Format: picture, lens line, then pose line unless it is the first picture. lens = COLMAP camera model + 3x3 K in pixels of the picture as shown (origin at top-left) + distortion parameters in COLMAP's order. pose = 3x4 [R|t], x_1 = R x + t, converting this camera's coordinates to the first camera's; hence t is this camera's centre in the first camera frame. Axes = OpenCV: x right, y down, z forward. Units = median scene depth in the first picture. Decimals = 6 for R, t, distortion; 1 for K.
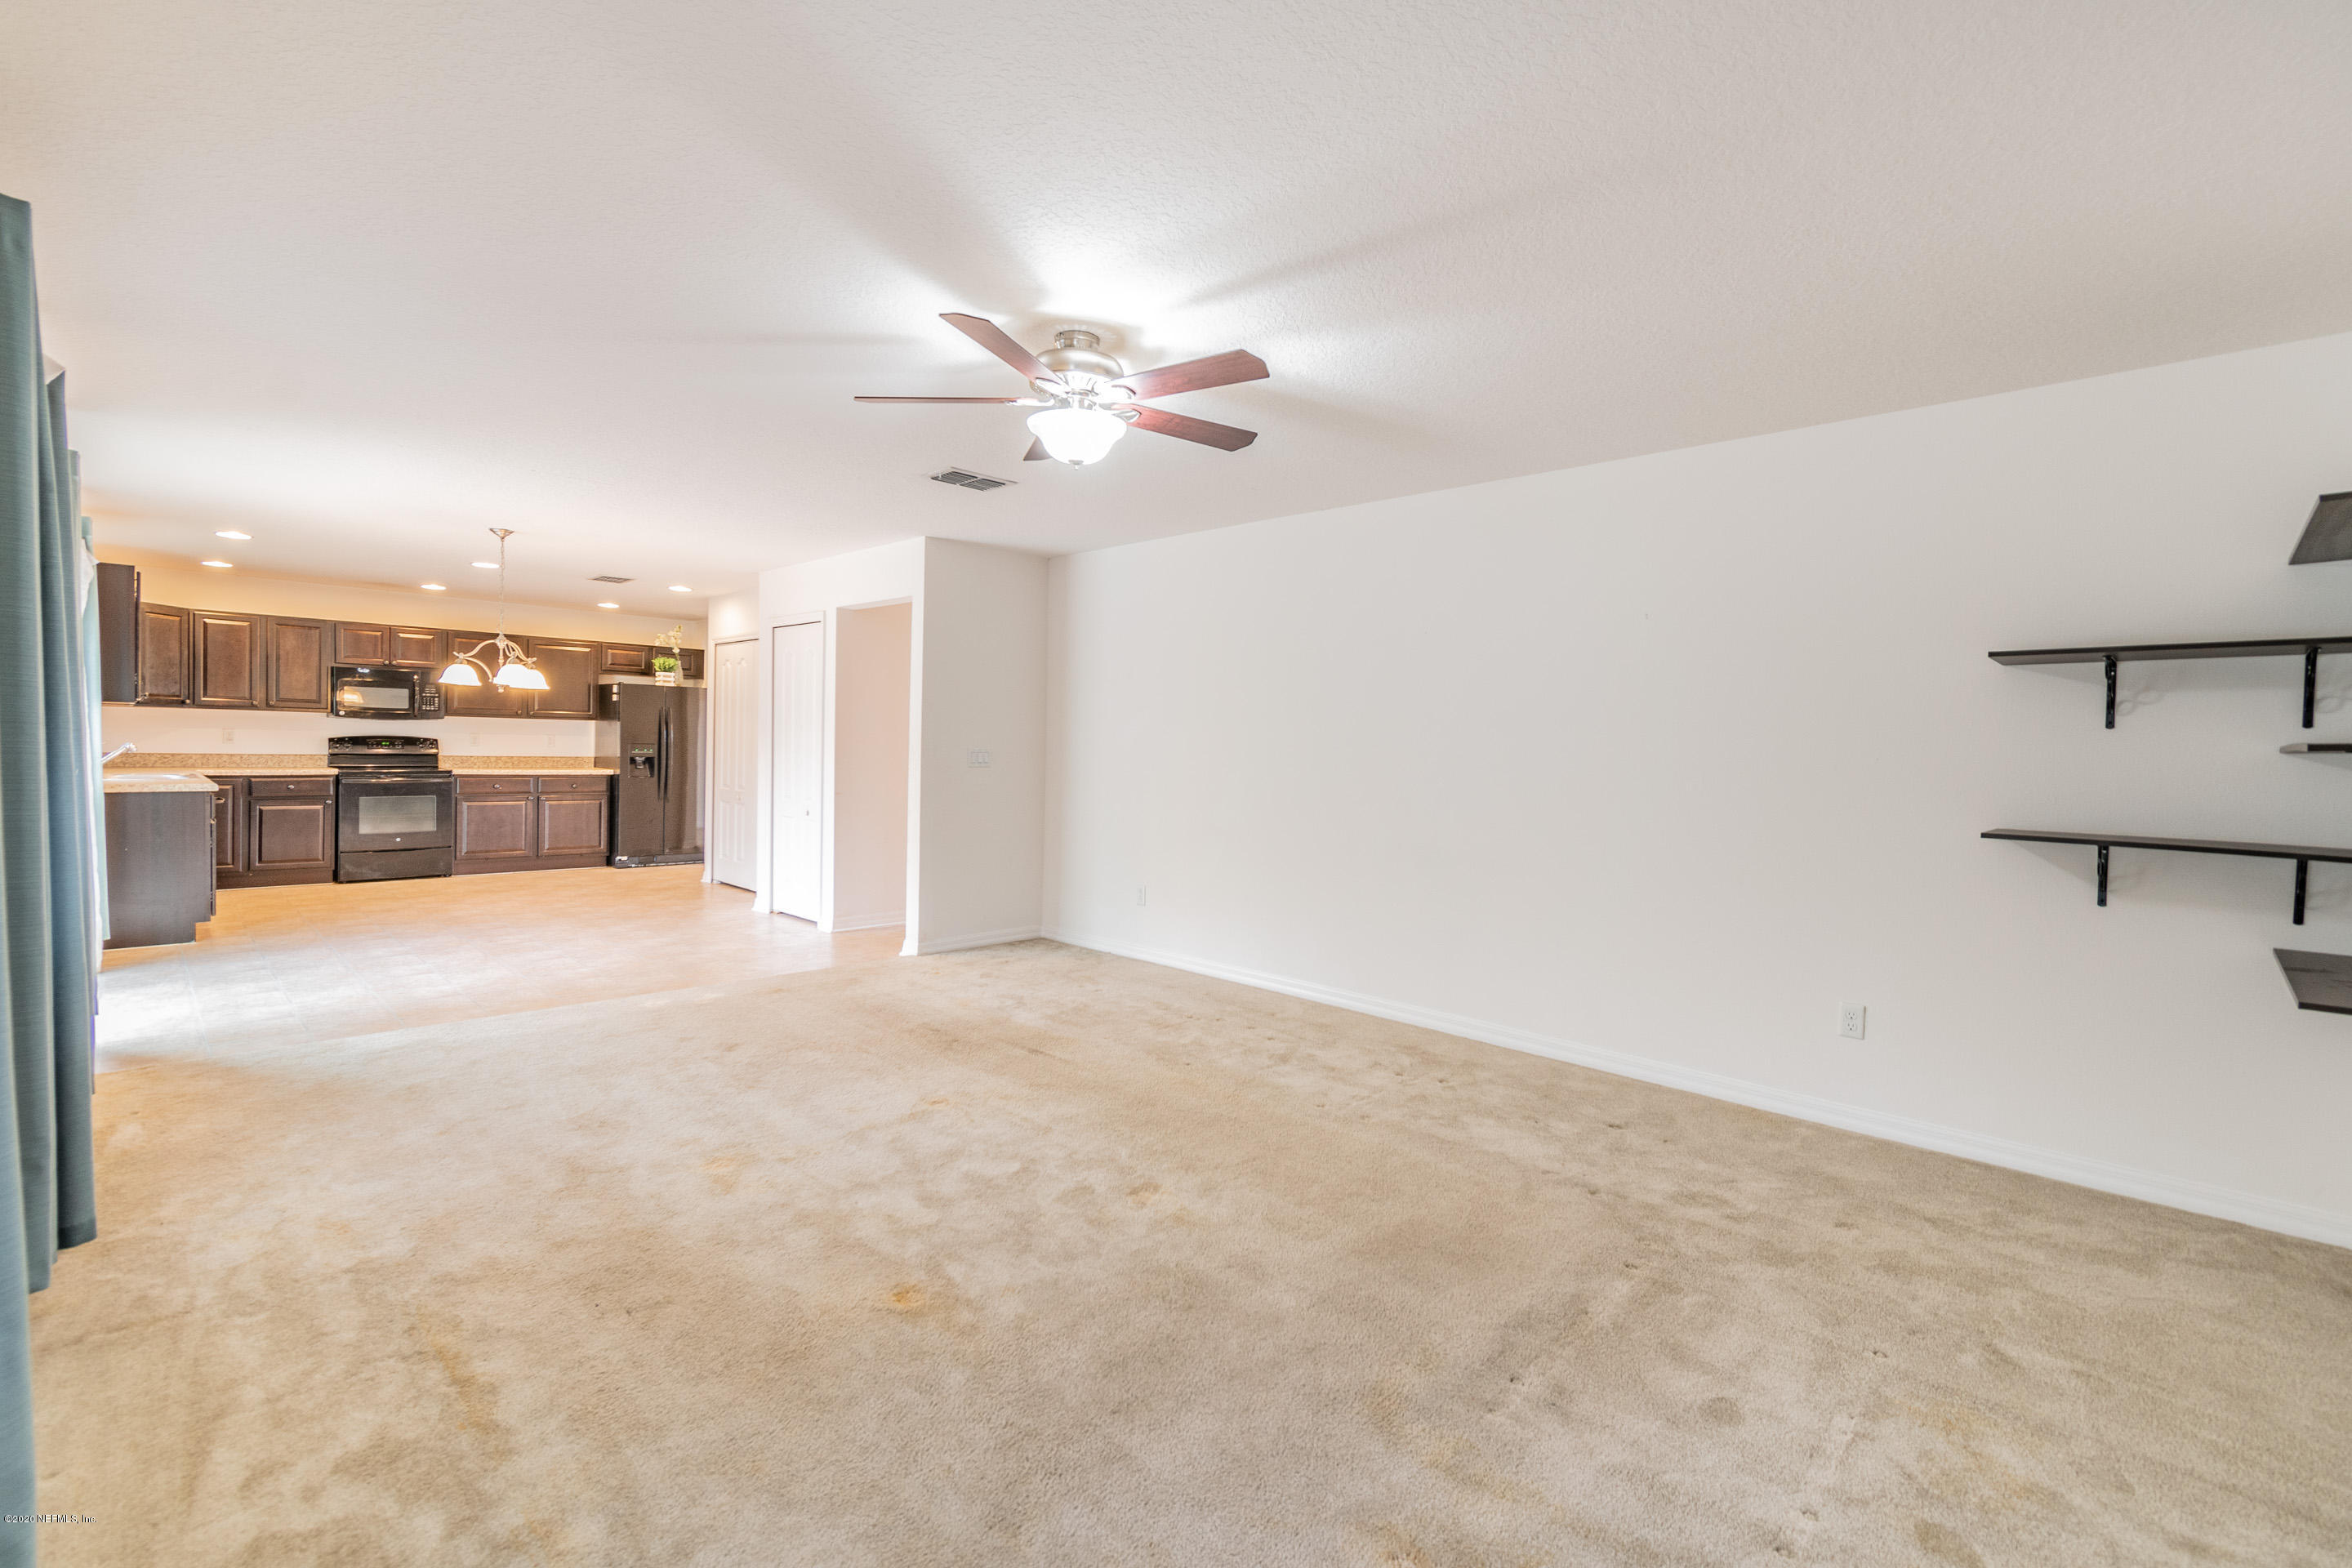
lens RADIAL K [[1031.9, 0, 1181.9], [0, 1031.9, 766.4], [0, 0, 1]] dist [0.003107, -0.002216]
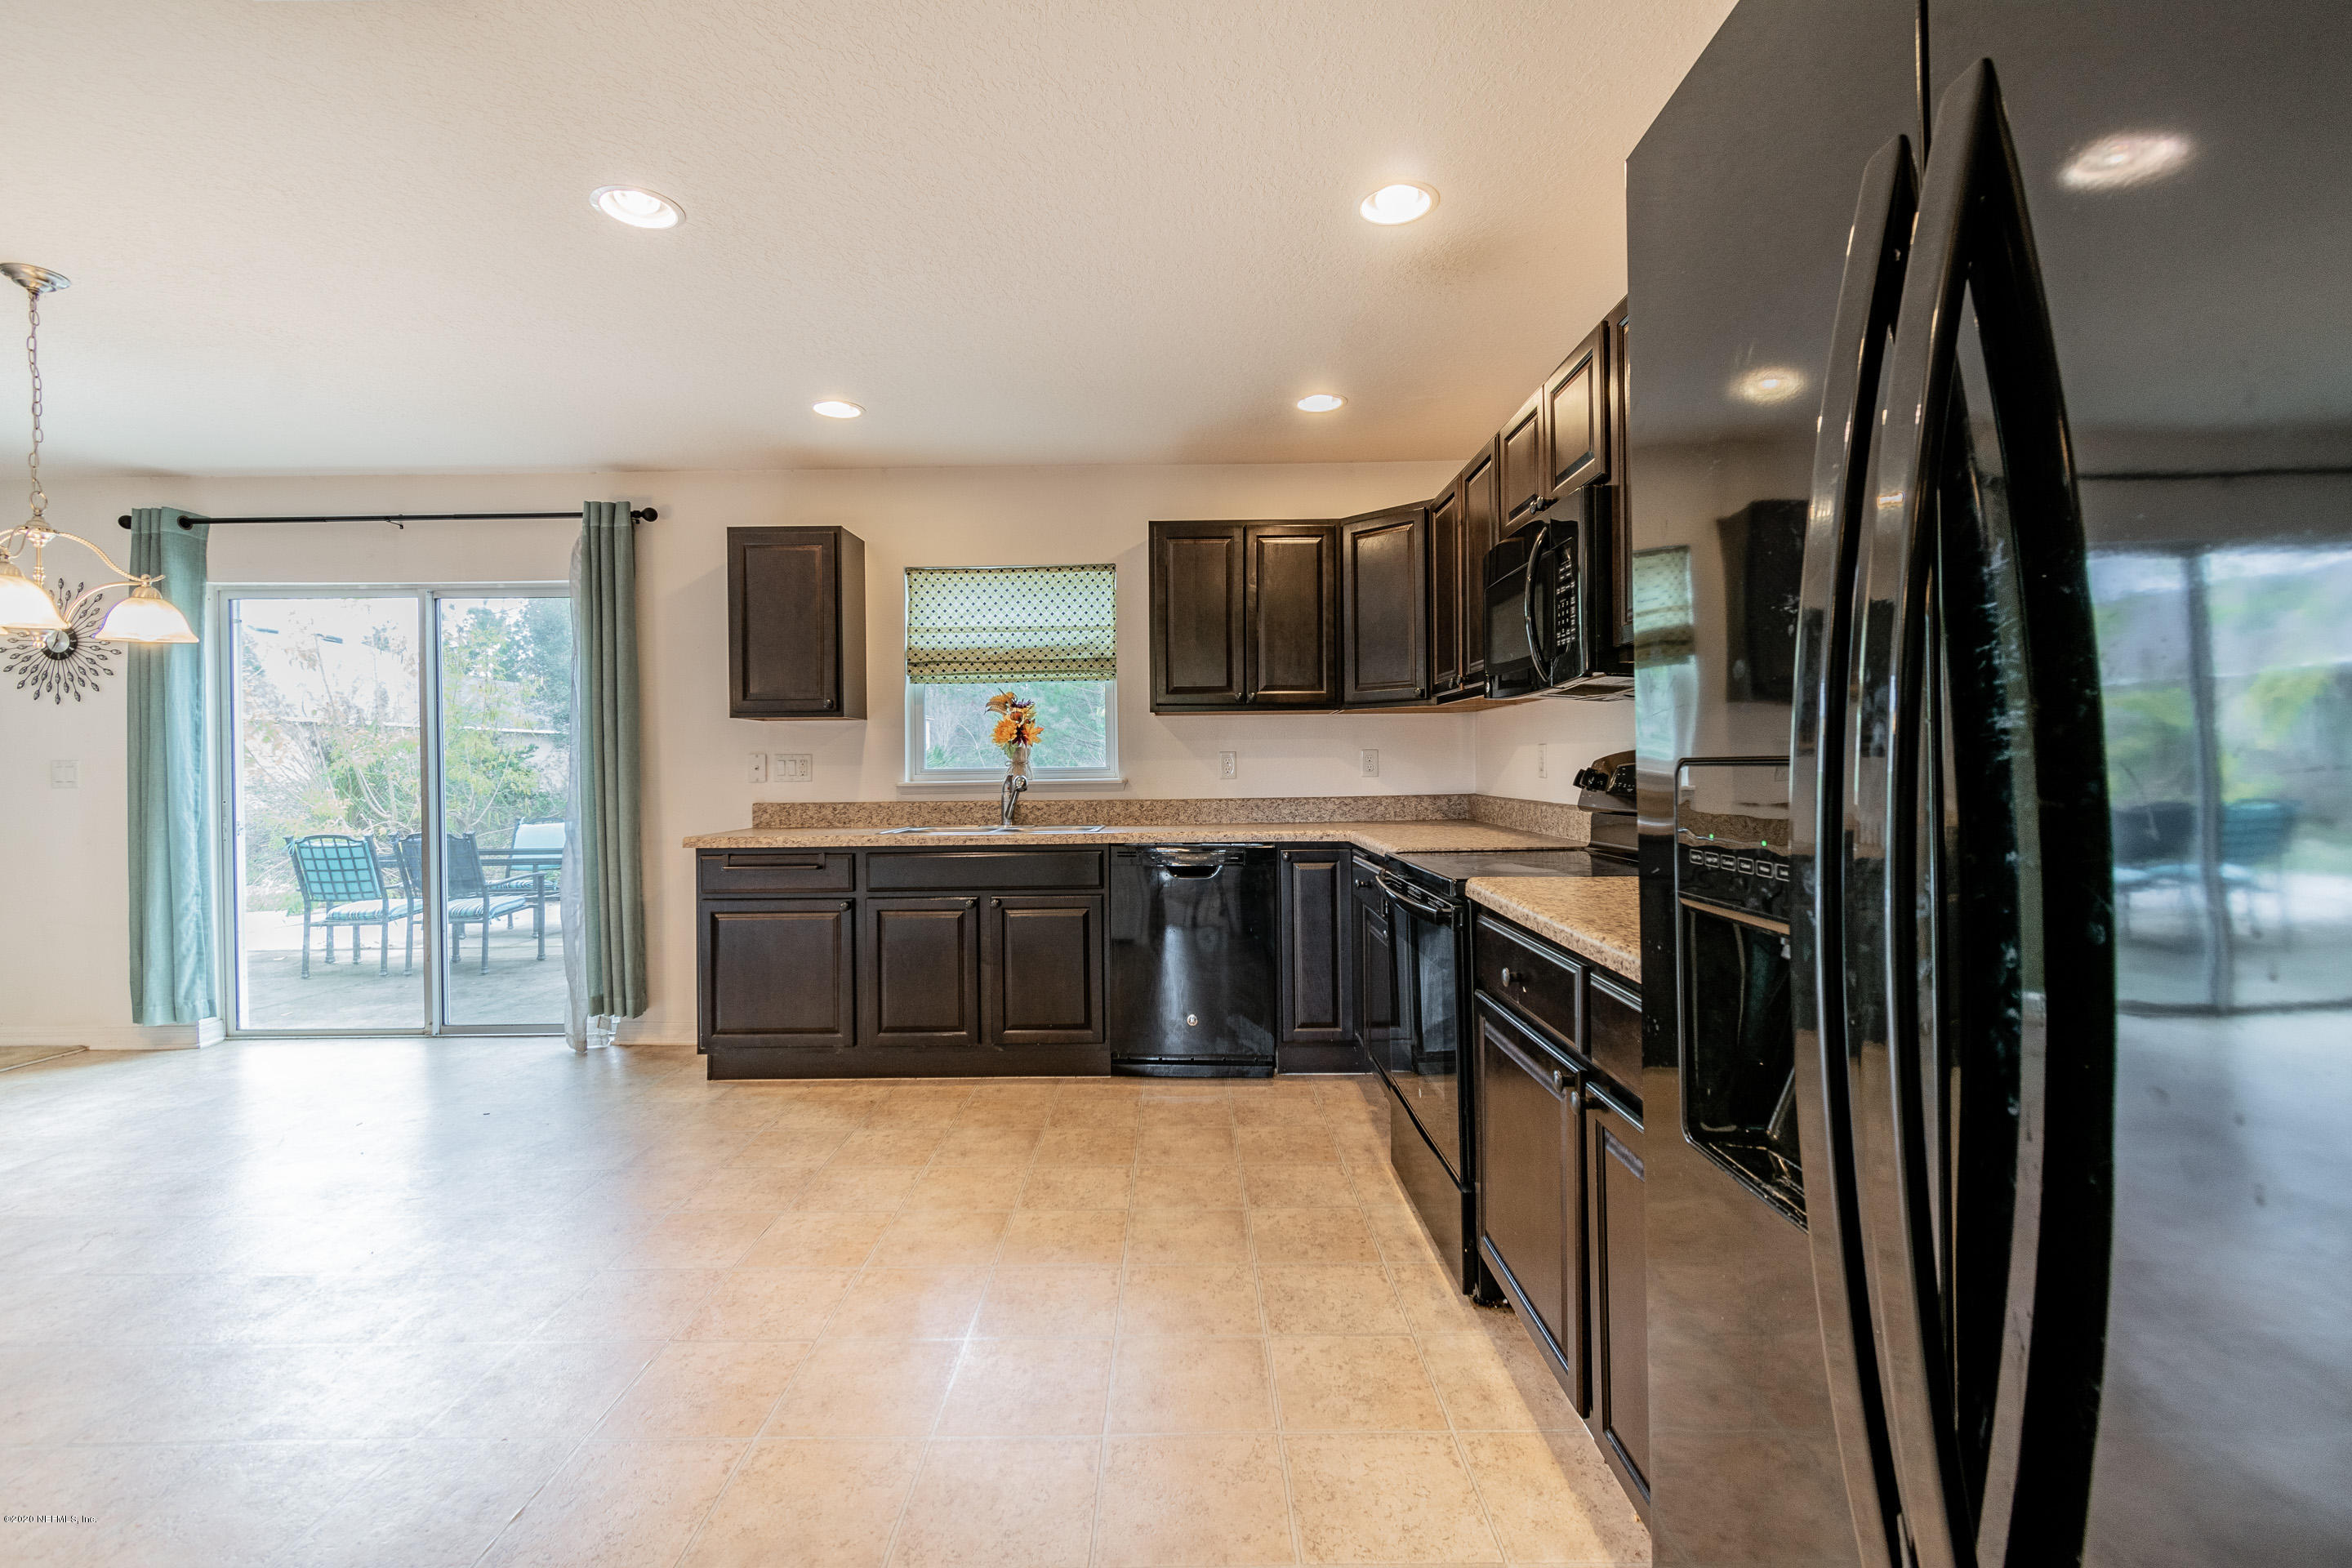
lens RADIAL K [[1031.9, 0, 1181.2], [0, 1031.9, 768.2], [0, 0, 1]] dist [0.003107, -0.002216]
pose [[-0.717005, -0.016181, -0.696881, -0.481023], [-0.022395, 0.999749, -0.000171, -0.020950], [0.696709, 0.015484, -0.717187, 1.127321]]
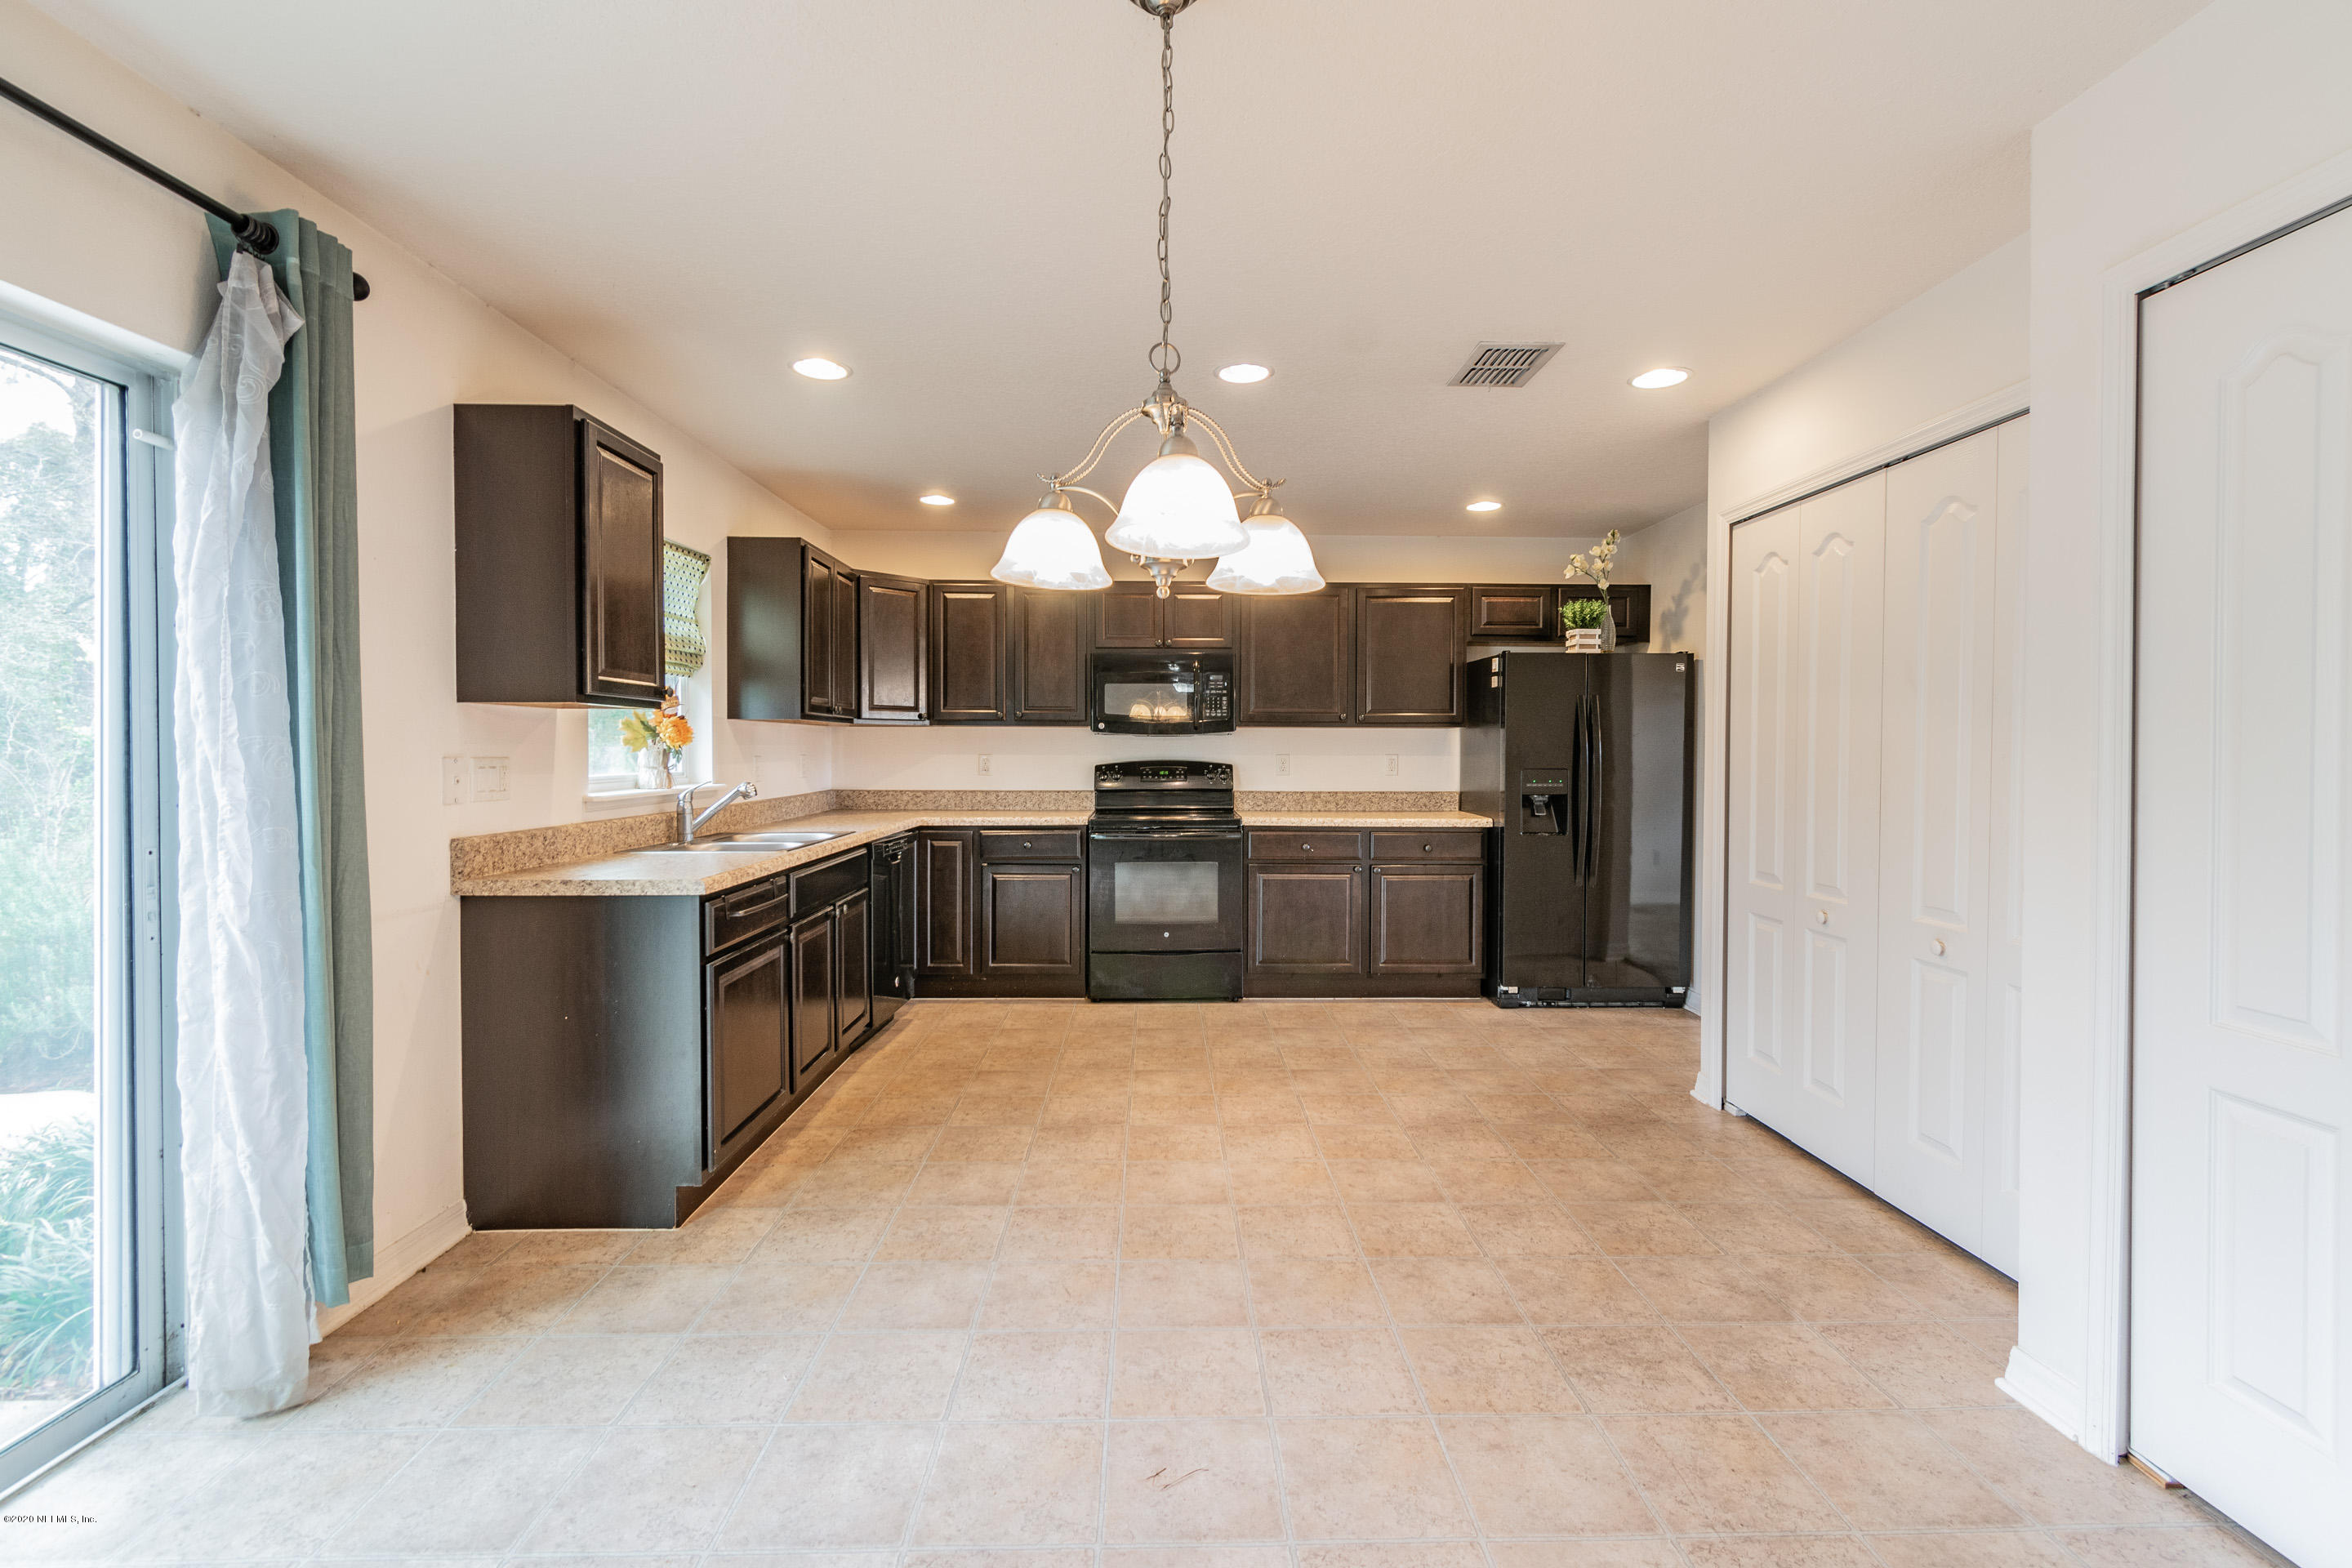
lens RADIAL K [[1031.9, 0, 1177.5], [0, 1031.9, 767.6], [0, 0, 1]] dist [0.003107, -0.002216]
pose [[0.712730, -0.009242, -0.701377, -0.323149], [-0.001686, 0.999888, -0.014889, -0.016177], [0.701436, 0.011795, 0.712635, 0.558935]]
